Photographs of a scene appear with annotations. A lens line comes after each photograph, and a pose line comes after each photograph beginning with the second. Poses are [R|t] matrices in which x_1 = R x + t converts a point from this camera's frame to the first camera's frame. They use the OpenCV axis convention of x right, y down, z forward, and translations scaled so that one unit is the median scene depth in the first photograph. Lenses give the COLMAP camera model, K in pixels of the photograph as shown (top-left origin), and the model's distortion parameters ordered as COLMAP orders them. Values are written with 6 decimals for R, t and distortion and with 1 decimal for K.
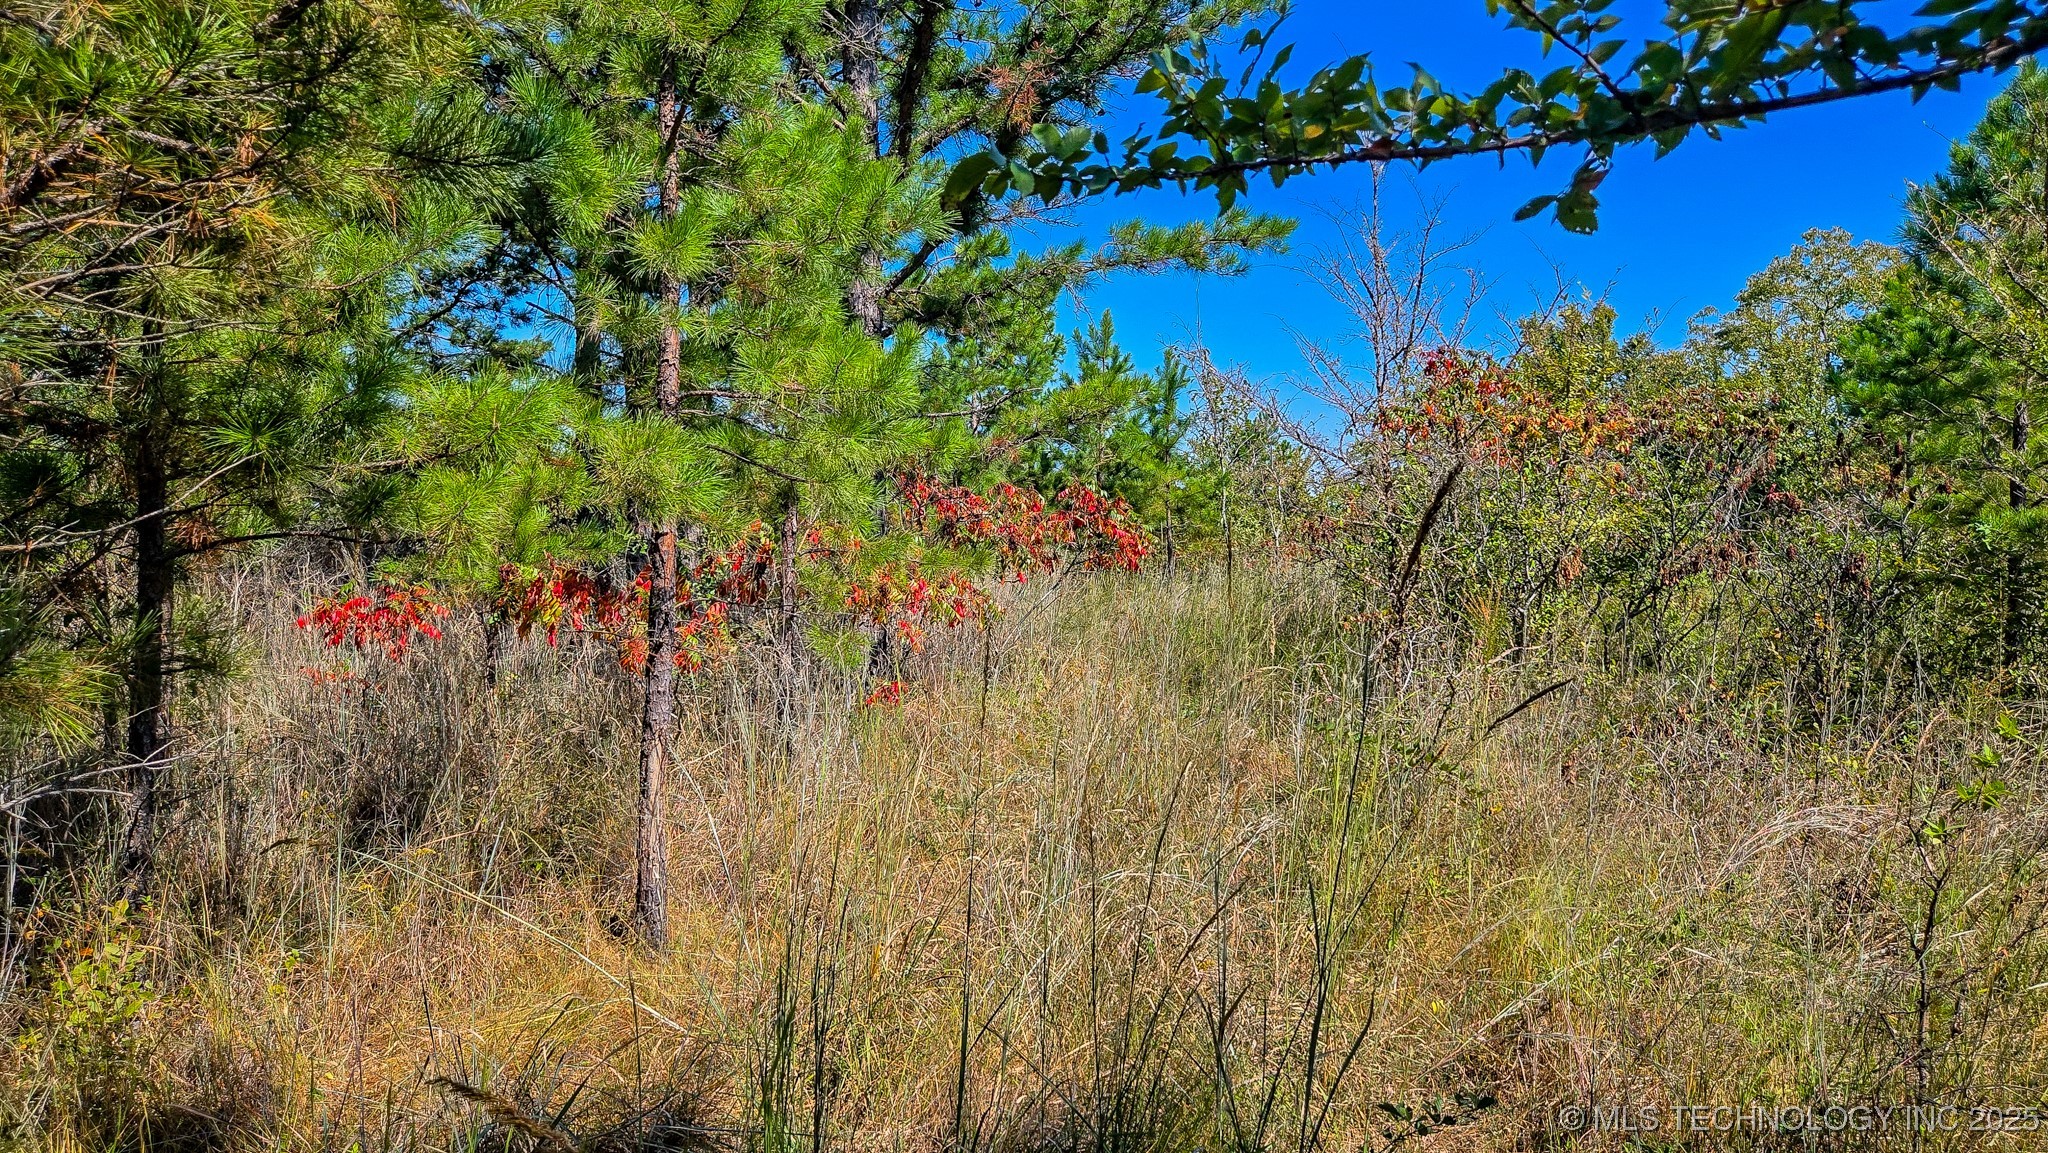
lens RADIAL K [[1321.0, 0, 1016.5], [0, 1321.0, 580.9], [0, 0, 1]] dist [0.004880, -0.025526]
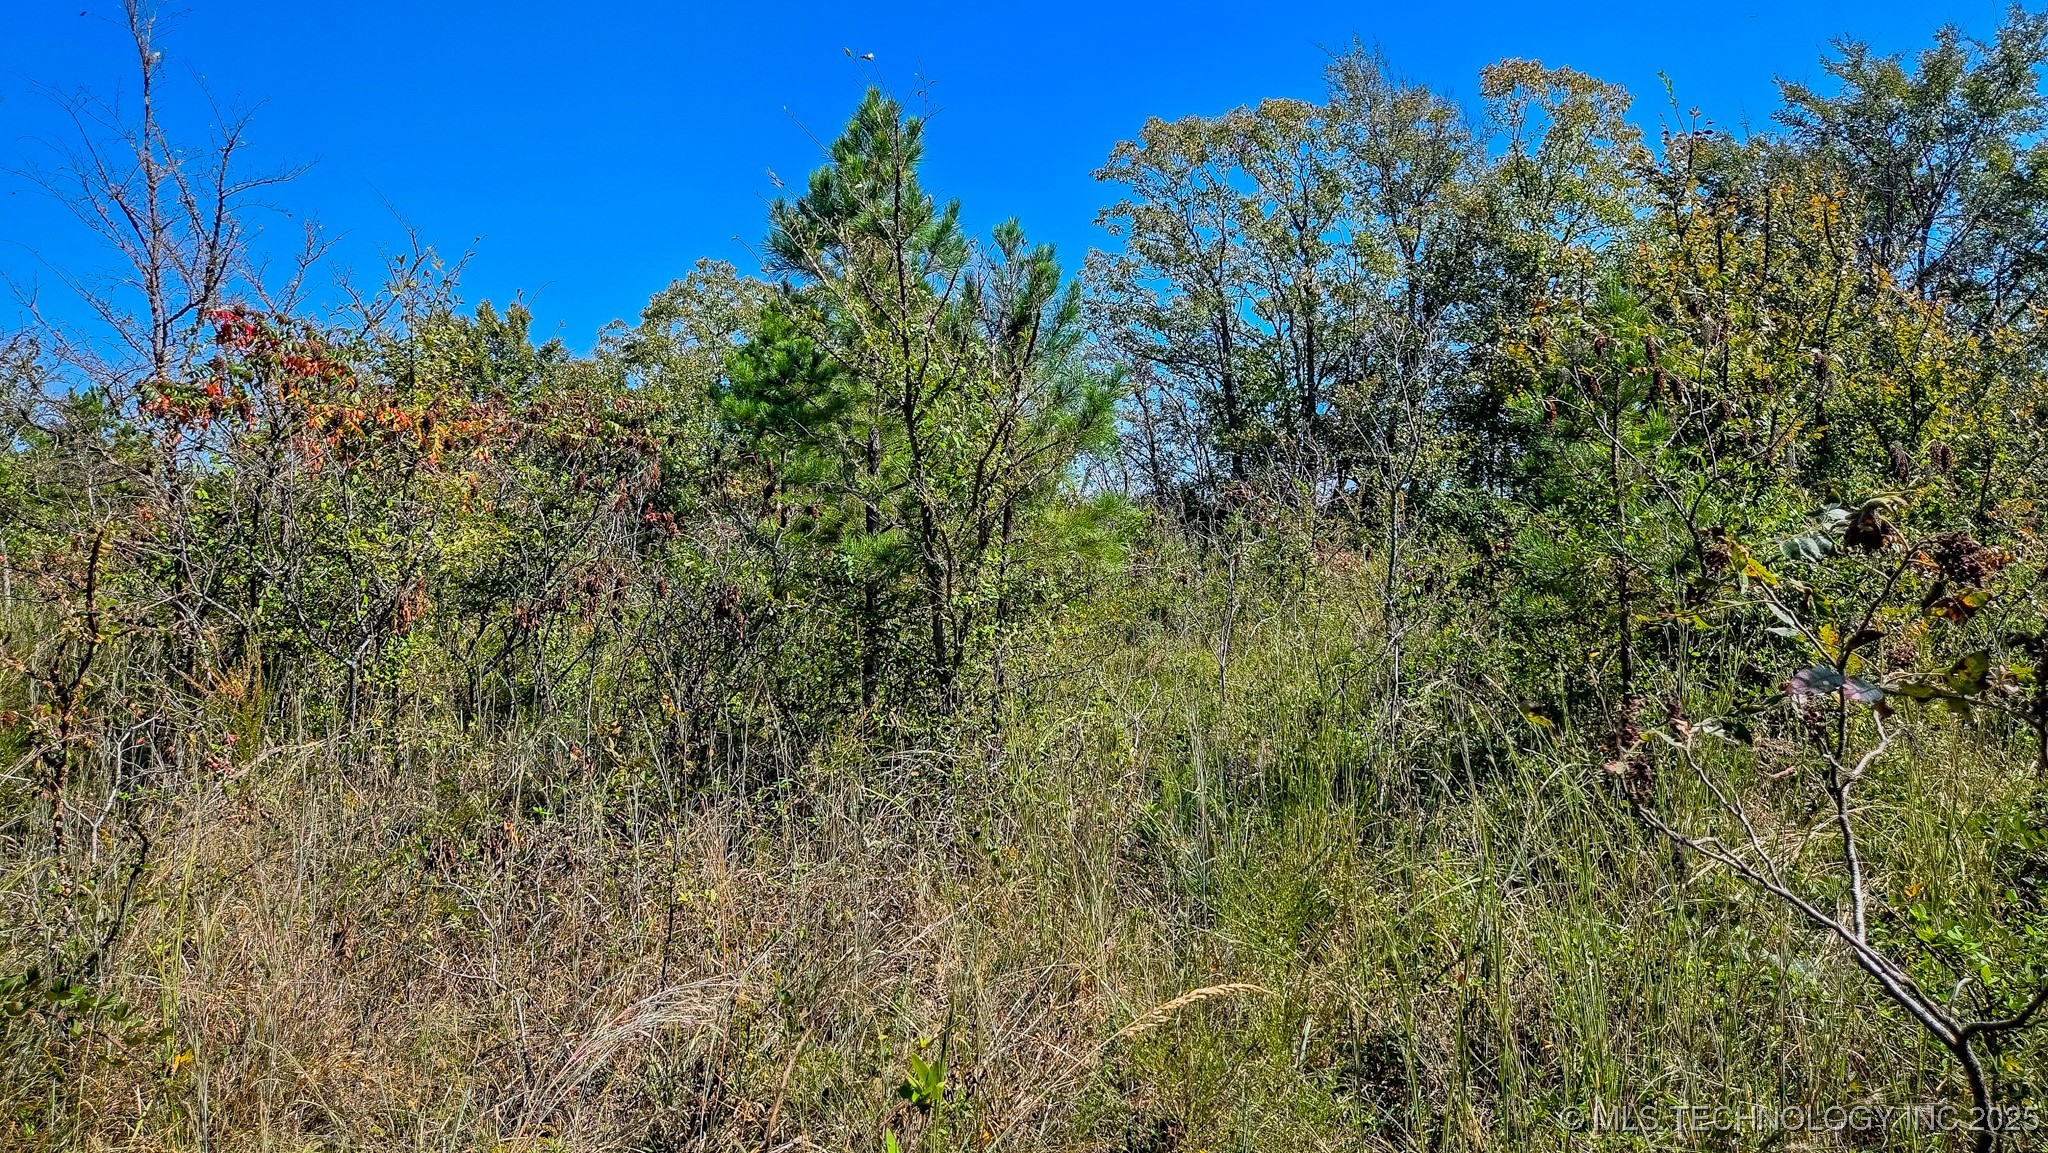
lens RADIAL K [[1321.0, 0, 1016.5], [0, 1321.0, 580.9], [0, 0, 1]] dist [0.004880, -0.025526]
pose [[0.719497, -0.019076, 0.694234, 0.116454], [0.019319, 0.999786, 0.007450, -0.020271], [-0.694227, 0.008051, 0.719711, 0.164933]]
